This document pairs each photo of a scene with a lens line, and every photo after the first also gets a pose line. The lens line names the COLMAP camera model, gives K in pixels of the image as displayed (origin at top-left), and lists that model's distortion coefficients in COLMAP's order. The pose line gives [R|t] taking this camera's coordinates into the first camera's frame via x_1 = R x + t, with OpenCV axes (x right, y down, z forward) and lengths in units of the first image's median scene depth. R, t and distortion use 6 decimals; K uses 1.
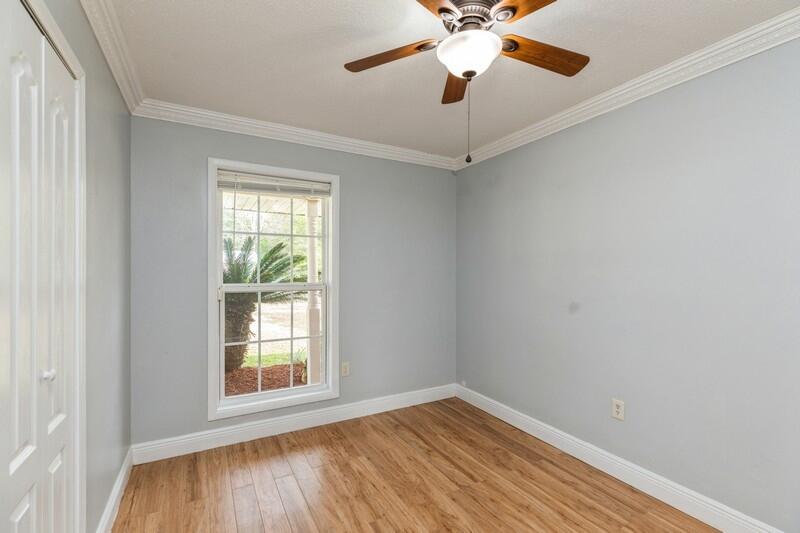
lens RADIAL K [[365.8, 0, 397.4], [0, 365.8, 273.2], [0, 0, 1]] dist [0.010053, -0.000860]
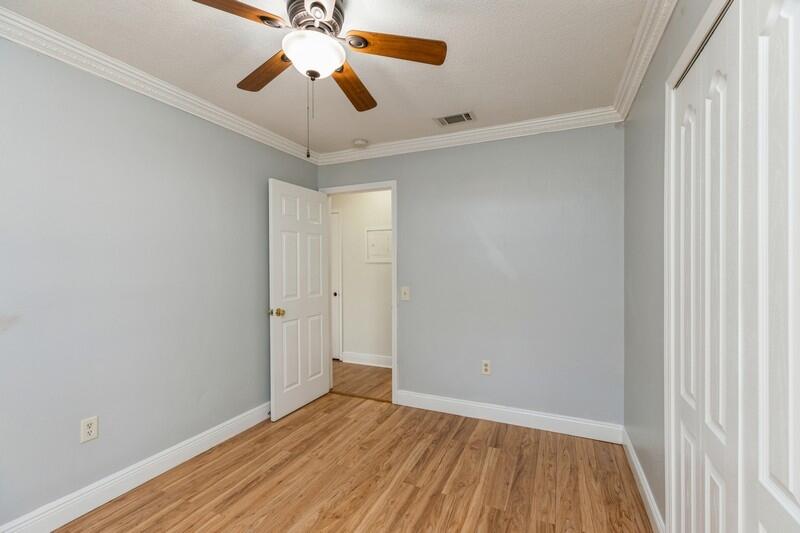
lens RADIAL K [[365.8, 0, 401.4], [0, 365.8, 267.9], [0, 0, 1]] dist [0.010053, -0.000860]
pose [[-0.621658, -0.005868, 0.783267, -0.573548], [0.001906, 0.999958, 0.009004, -0.007947], [-0.783287, 0.007090, -0.621620, 1.085415]]
